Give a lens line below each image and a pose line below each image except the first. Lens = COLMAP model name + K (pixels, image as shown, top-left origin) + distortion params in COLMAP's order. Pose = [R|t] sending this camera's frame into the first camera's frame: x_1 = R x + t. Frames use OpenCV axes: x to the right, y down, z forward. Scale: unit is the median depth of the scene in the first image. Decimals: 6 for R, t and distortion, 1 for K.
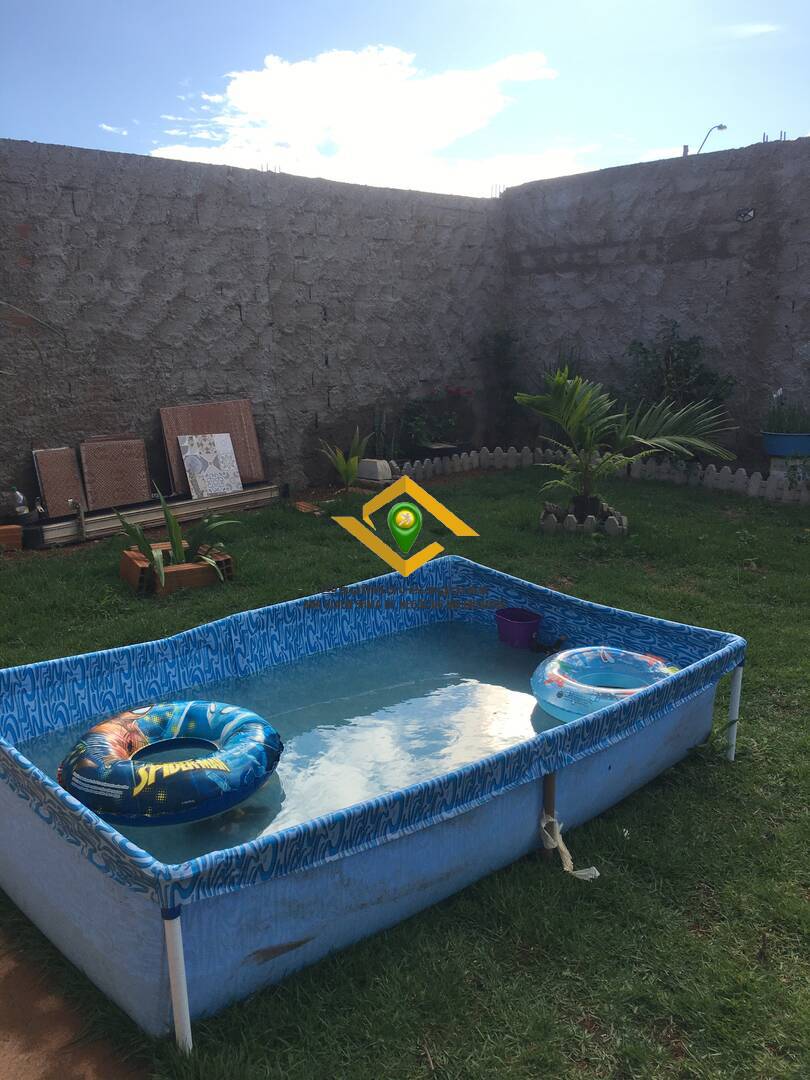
lens RADIAL K [[919.2, 0, 405.0], [0, 919.2, 540.0], [0, 0, 1]] dist [0.047973, -0.008138]
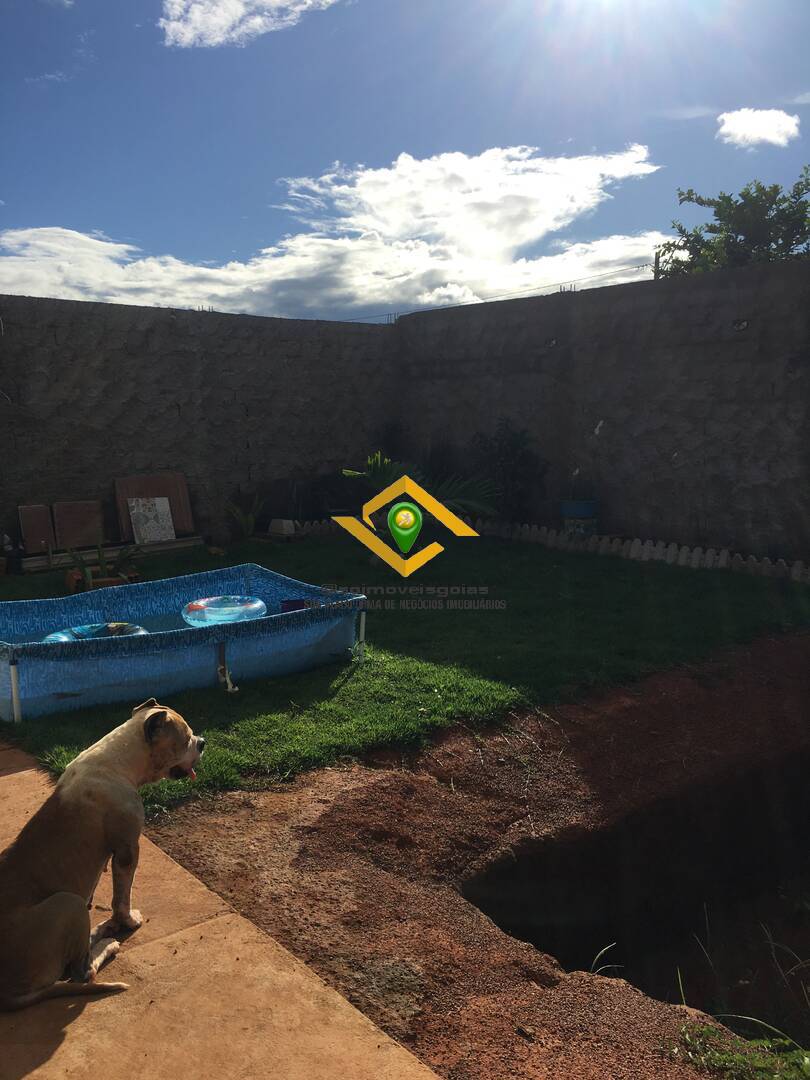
lens RADIAL K [[935.8, 0, 405.0], [0, 935.8, 540.0], [0, 0, 1]] dist [0.098557, 0.006663]
pose [[0.999286, 0.009751, -0.036501, 0.213914], [-0.012942, 0.996016, -0.088232, 0.065973], [0.035496, 0.088641, 0.995431, -0.373007]]
